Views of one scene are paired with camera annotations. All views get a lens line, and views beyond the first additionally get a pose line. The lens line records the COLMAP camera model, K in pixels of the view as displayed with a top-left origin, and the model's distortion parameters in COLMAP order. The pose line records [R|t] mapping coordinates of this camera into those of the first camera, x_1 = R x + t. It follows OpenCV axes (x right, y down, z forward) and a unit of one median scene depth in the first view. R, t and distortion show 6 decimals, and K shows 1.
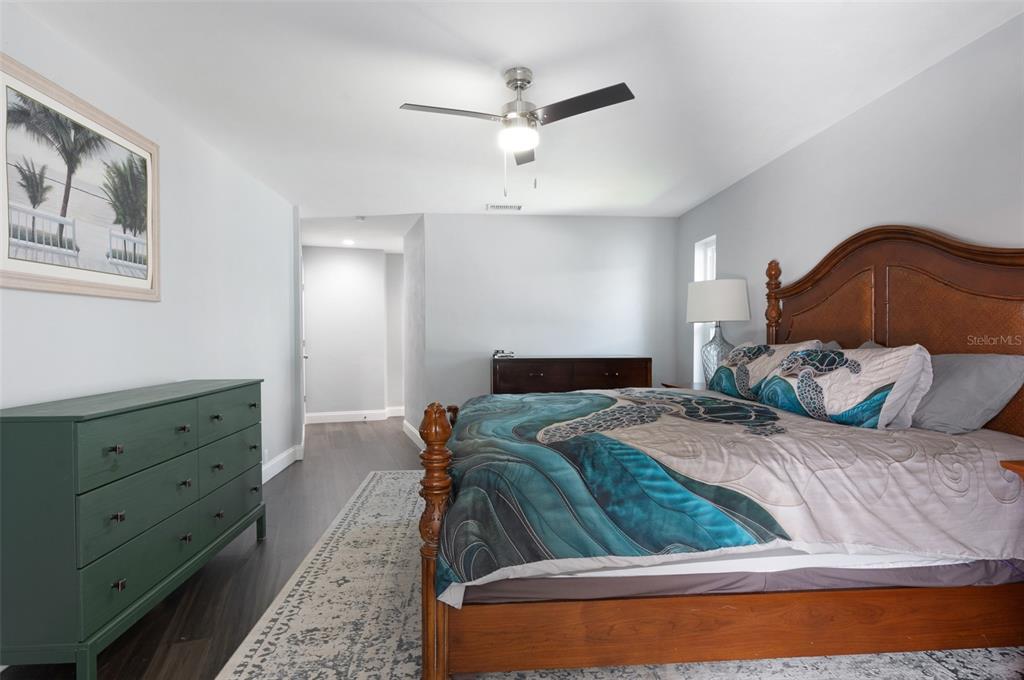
lens RADIAL K [[577.6, 0, 511.8], [0, 577.6, 340.7], [0, 0, 1]] dist [0.000596, -0.000083]
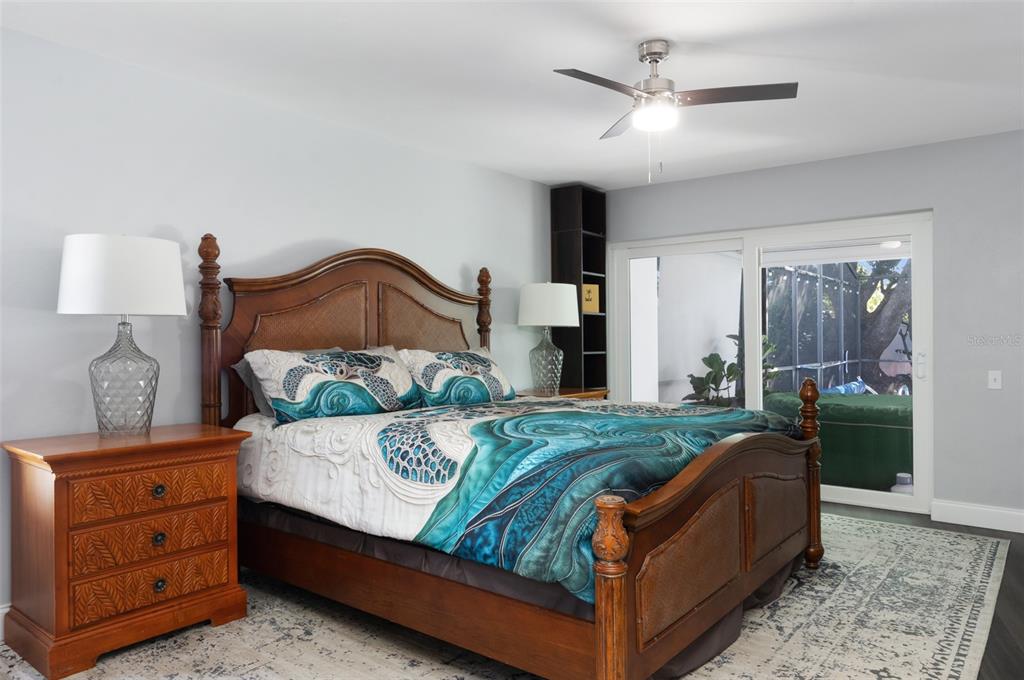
lens RADIAL K [[697.7, 0, 510.5], [0, 697.7, 339.1], [0, 0, 1]] dist [0.002037, 0.000682]
pose [[-0.739217, 0.007537, 0.673425, -0.631976], [0.008405, 0.999963, -0.001965, -0.009218], [-0.673415, 0.004207, -0.739253, 2.284483]]
